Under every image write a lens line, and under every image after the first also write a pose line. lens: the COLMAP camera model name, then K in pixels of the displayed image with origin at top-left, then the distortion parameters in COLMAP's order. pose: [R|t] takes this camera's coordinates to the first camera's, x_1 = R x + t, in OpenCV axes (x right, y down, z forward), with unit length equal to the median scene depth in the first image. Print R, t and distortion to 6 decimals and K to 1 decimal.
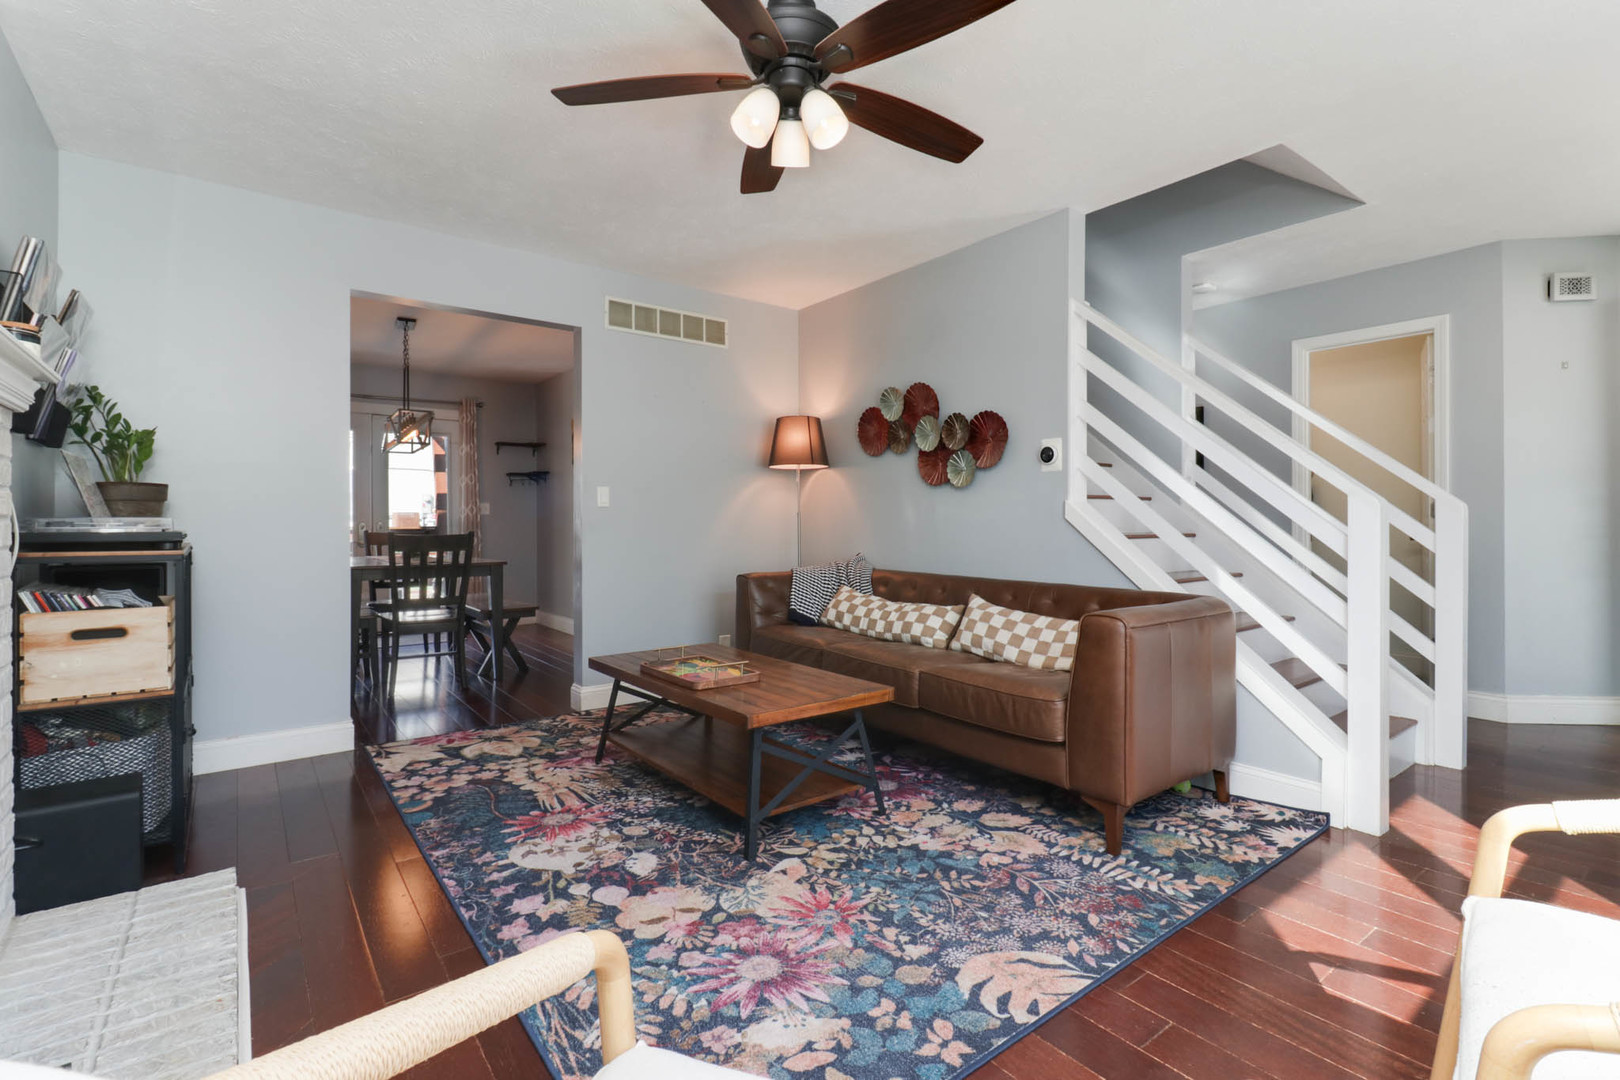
lens RADIAL K [[746.1, 0, 813.1], [0, 746.1, 518.7], [0, 0, 1]] dist [0.025381, -0.016502]
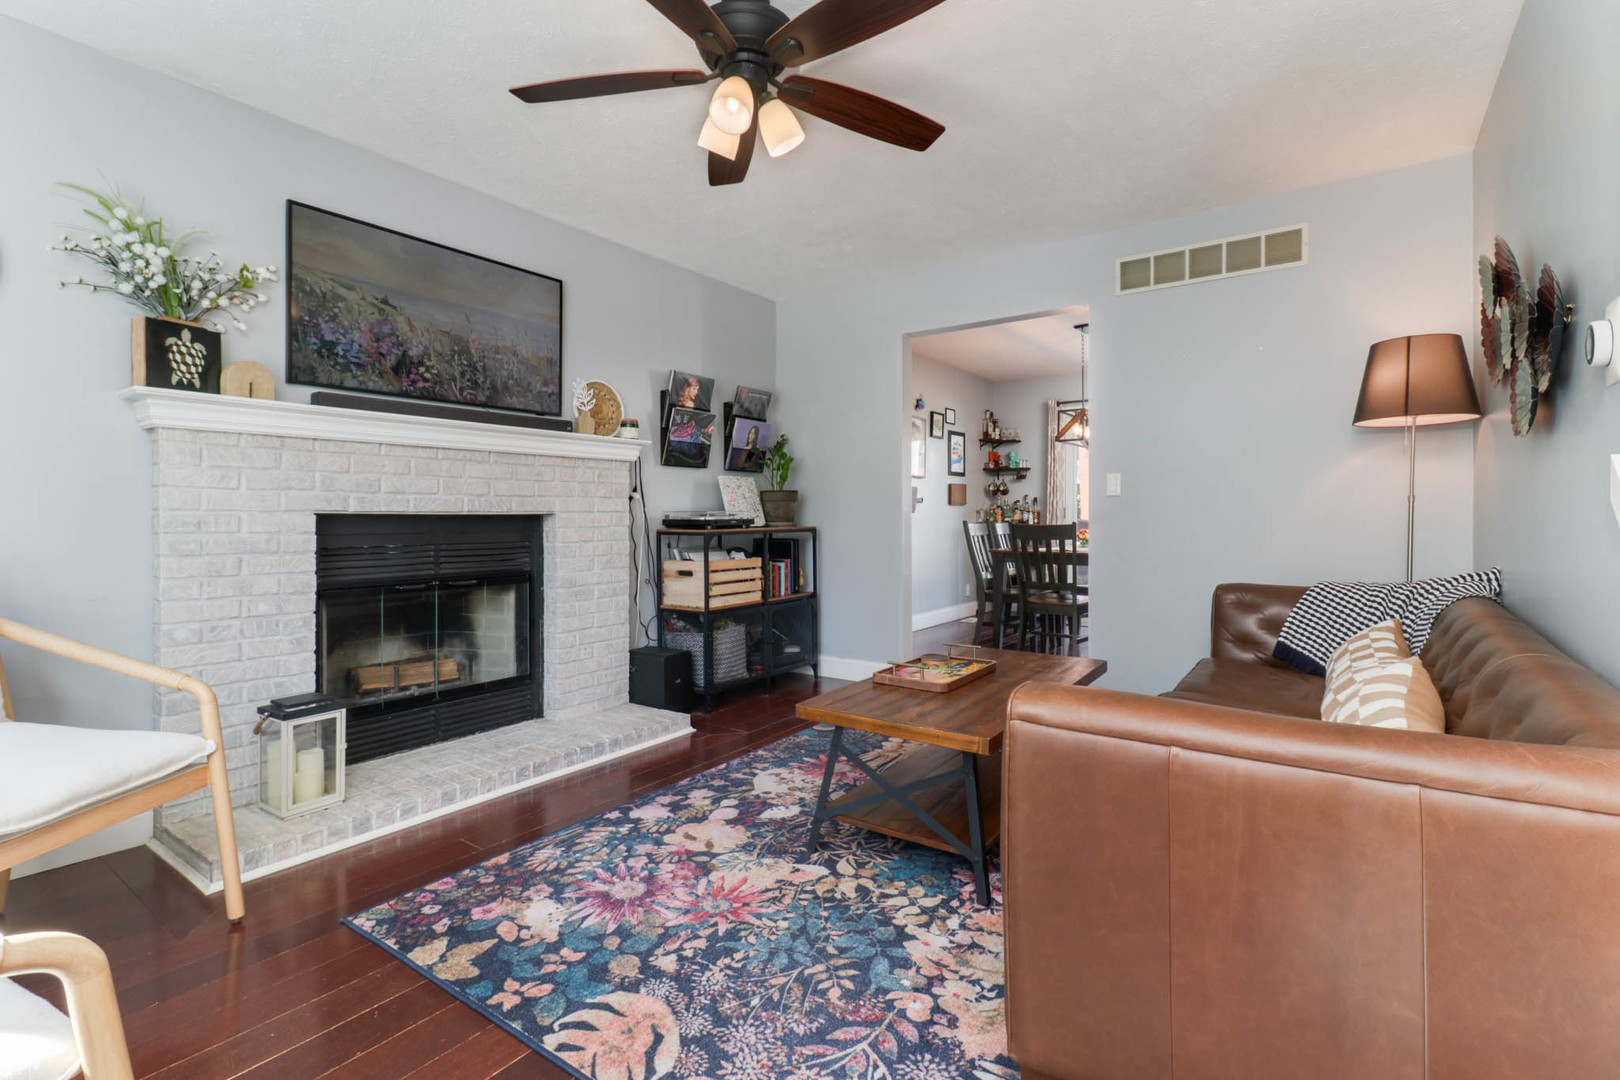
lens RADIAL K [[746.1, 0, 813.1], [0, 746.1, 518.7], [0, 0, 1]] dist [0.025381, -0.016502]
pose [[0.287920, 0.004730, -0.957643, 0.949489], [0.008021, 0.999941, 0.007350, 0.004158], [0.957621, -0.009798, 0.287865, 0.781315]]
